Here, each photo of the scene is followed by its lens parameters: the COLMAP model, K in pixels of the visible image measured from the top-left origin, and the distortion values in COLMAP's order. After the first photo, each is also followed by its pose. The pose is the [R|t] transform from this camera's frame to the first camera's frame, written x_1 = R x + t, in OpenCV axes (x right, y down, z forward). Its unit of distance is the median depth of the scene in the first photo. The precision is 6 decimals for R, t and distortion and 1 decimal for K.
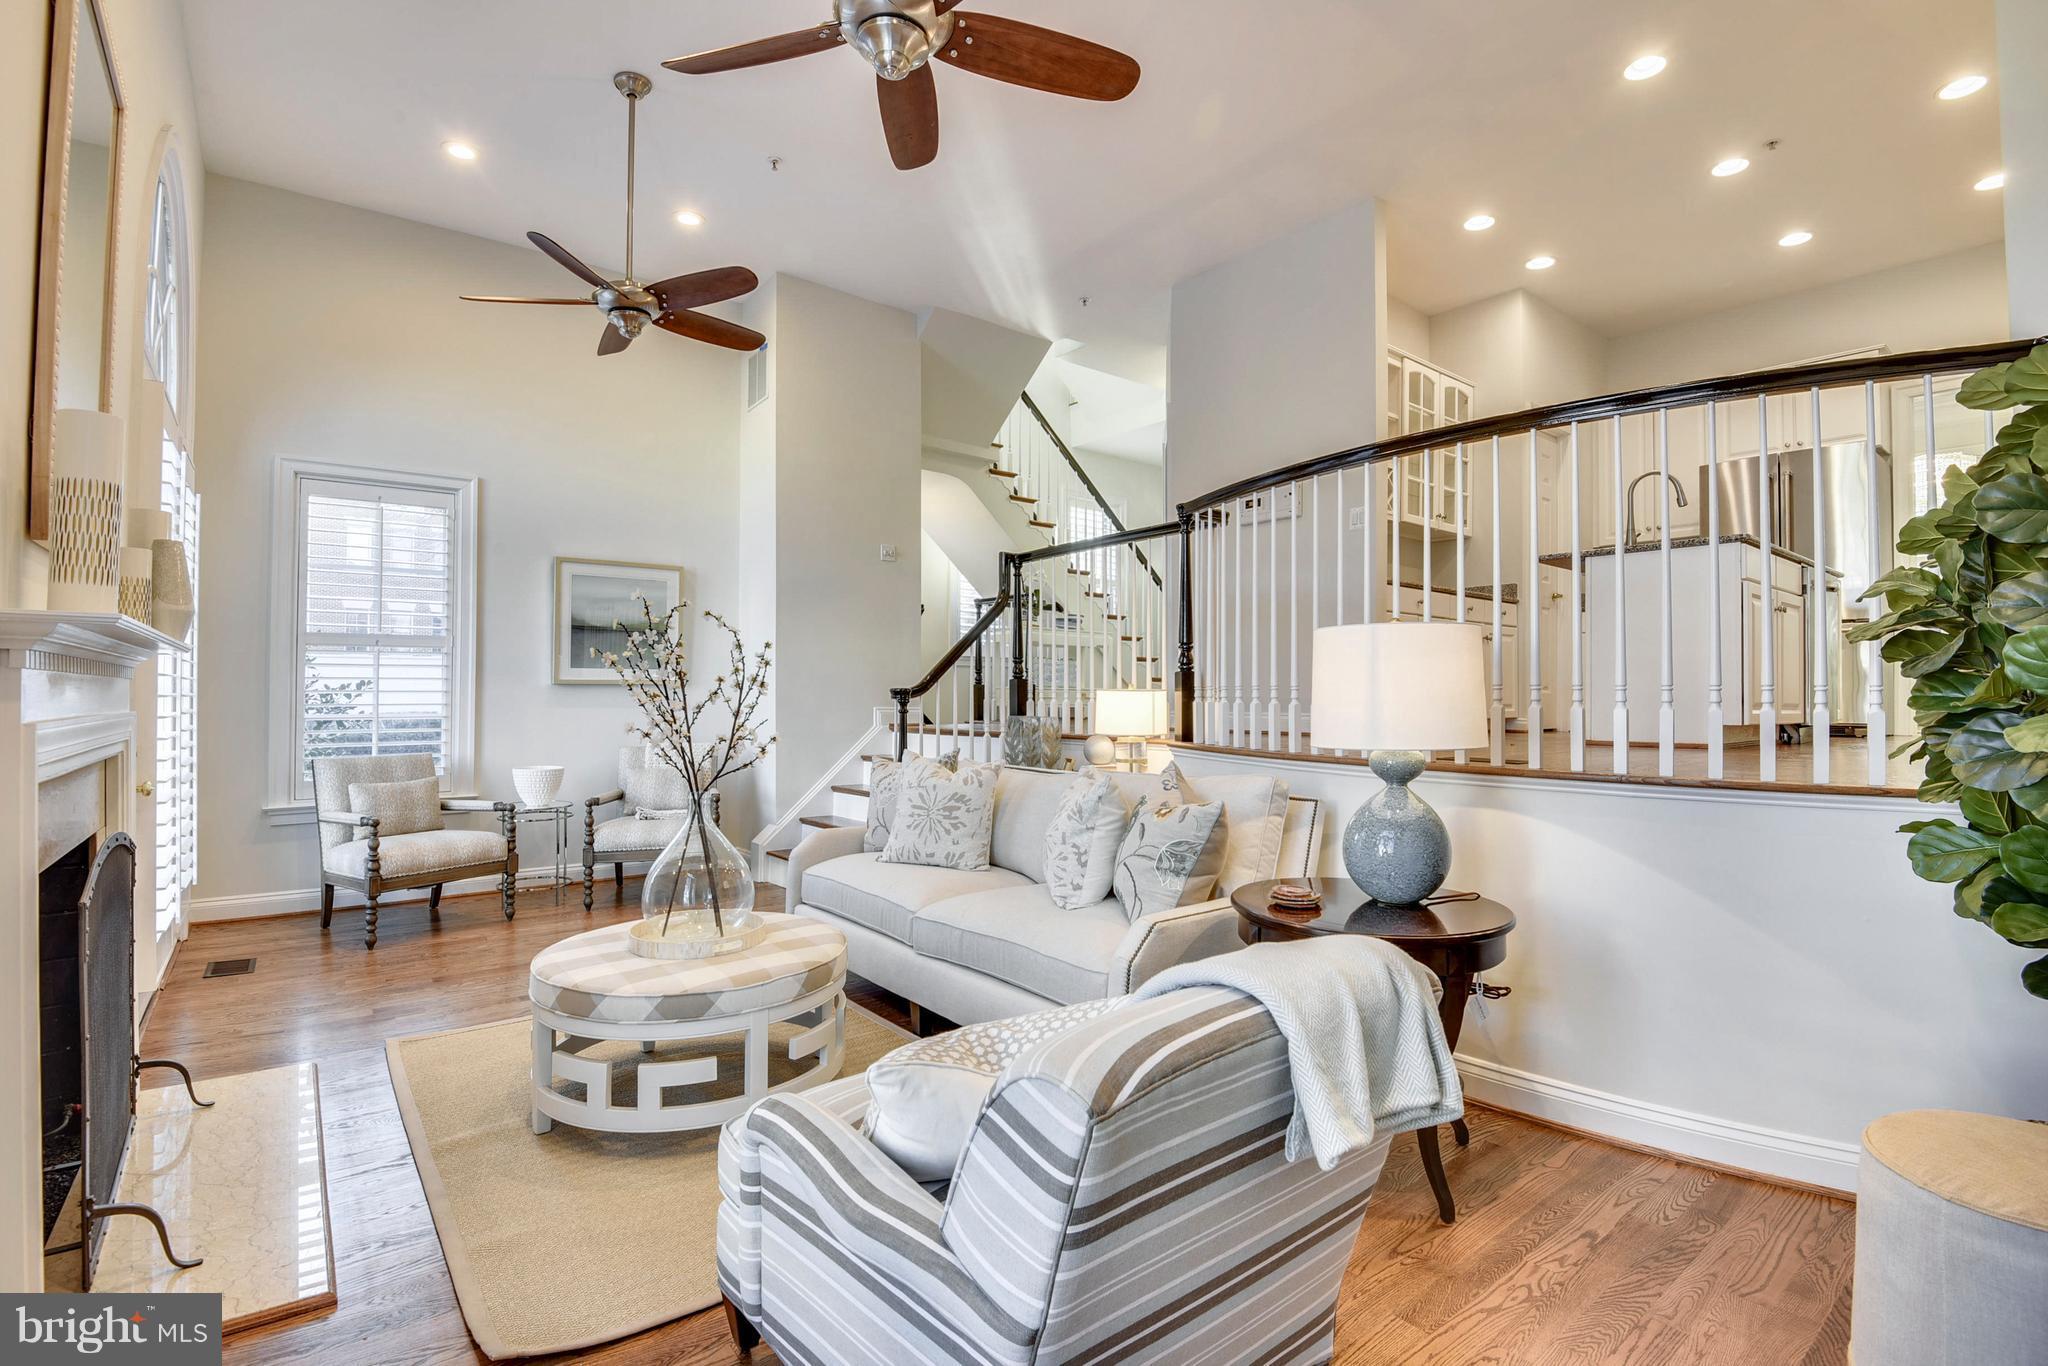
lens RADIAL K [[945.4, 0, 1001.5], [0, 945.4, 662.9], [0, 0, 1]] dist [-0.022146, -0.000212]
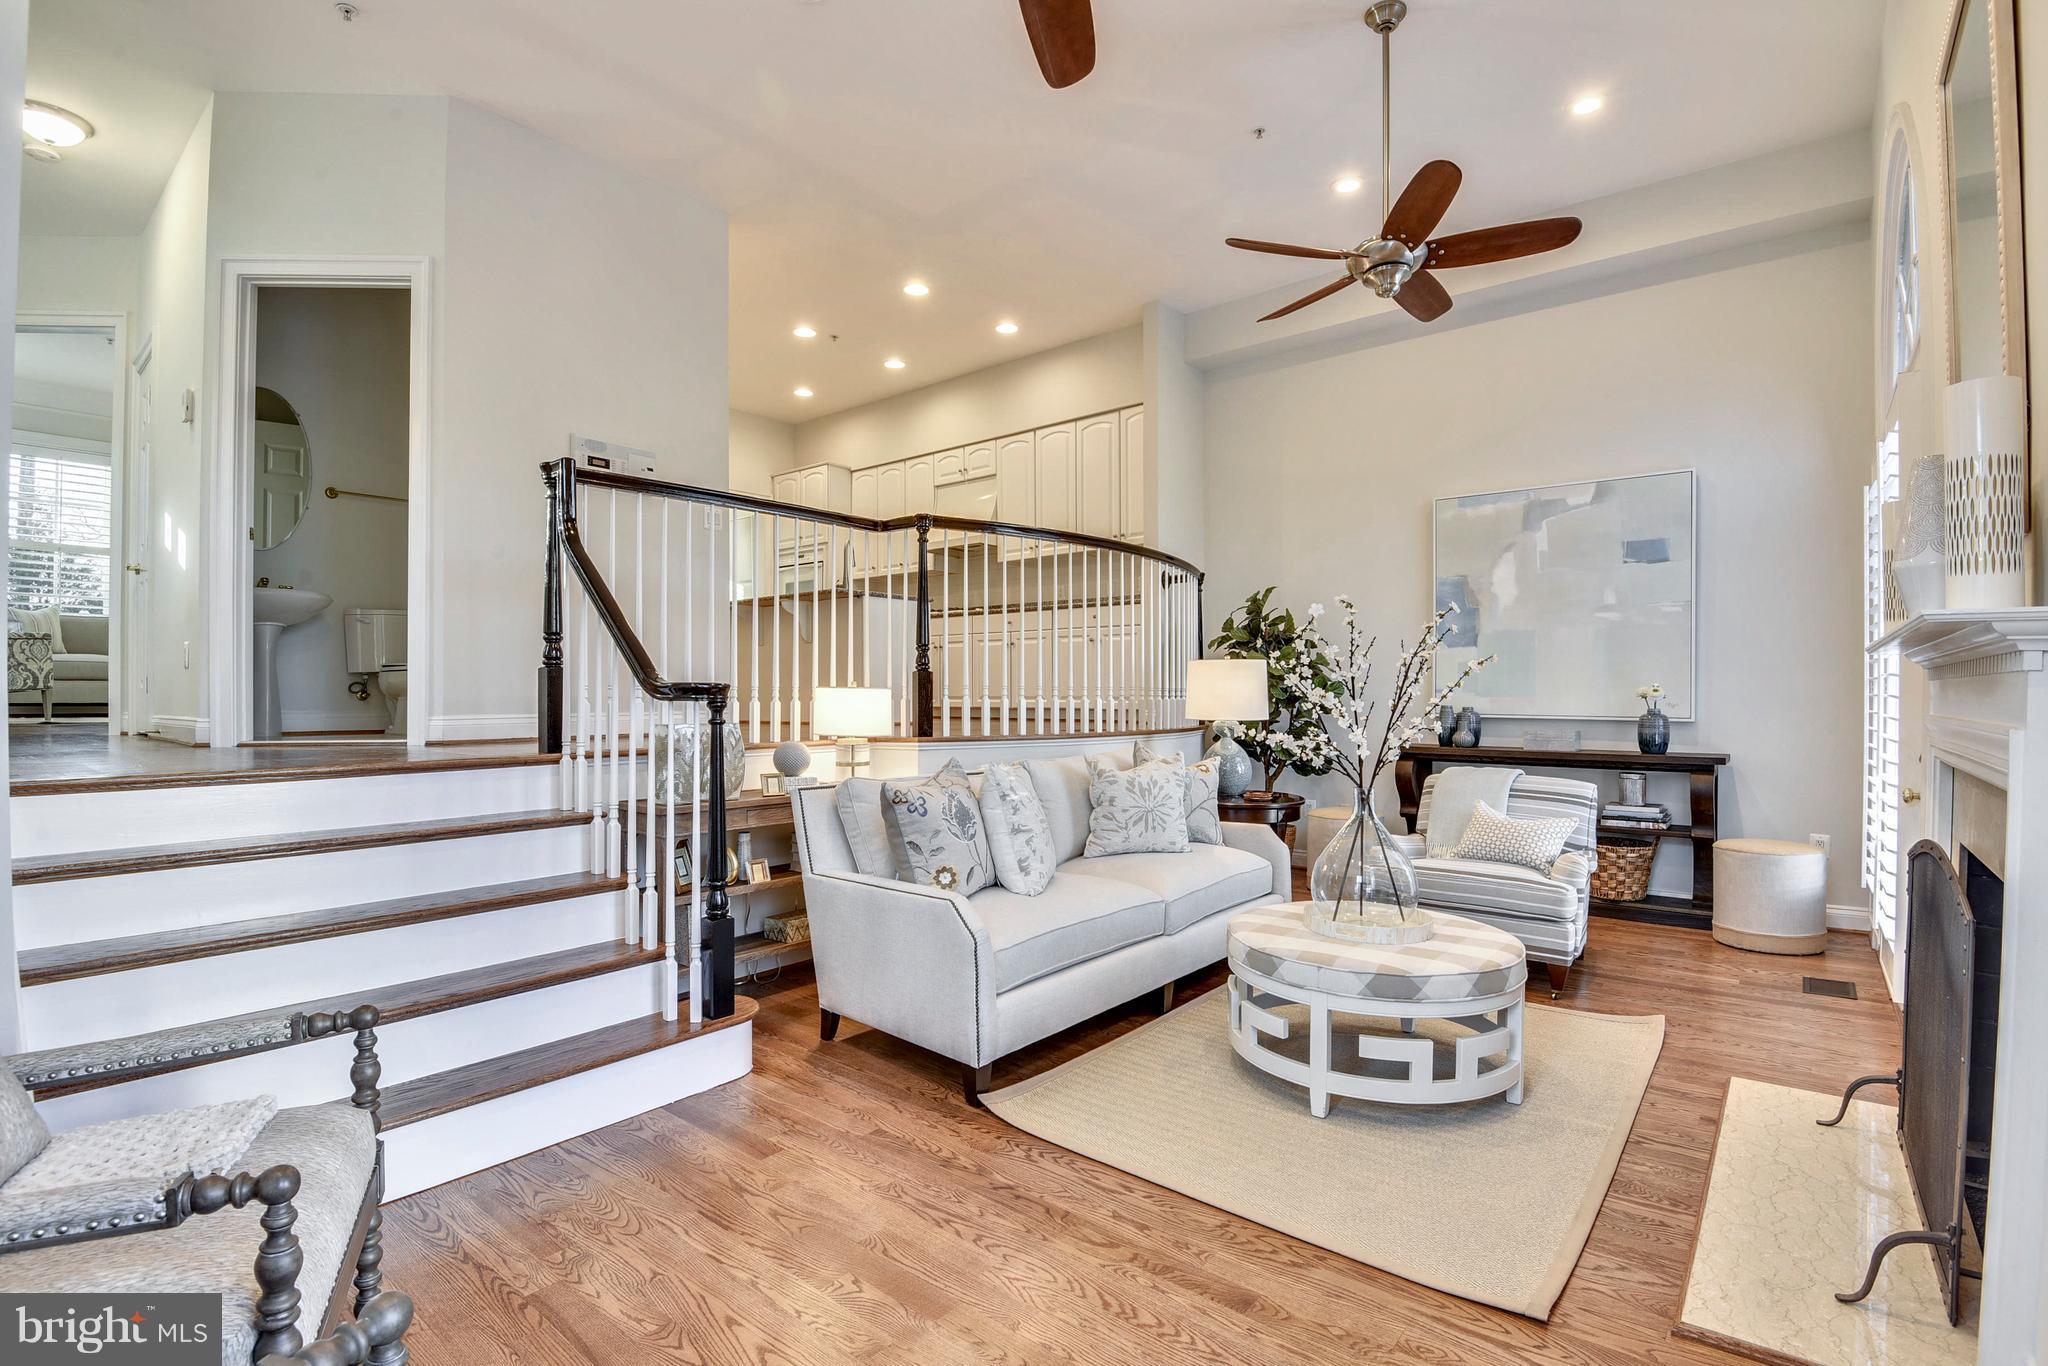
lens RADIAL K [[945.4, 0, 1001.5], [0, 945.4, 662.9], [0, 0, 1]] dist [-0.022146, -0.000212]
pose [[-0.208104, 0.035193, 0.977473, -0.937265], [-0.010834, 0.999208, -0.038282, 0.045174], [-0.978047, -0.018557, -0.207558, 1.216886]]
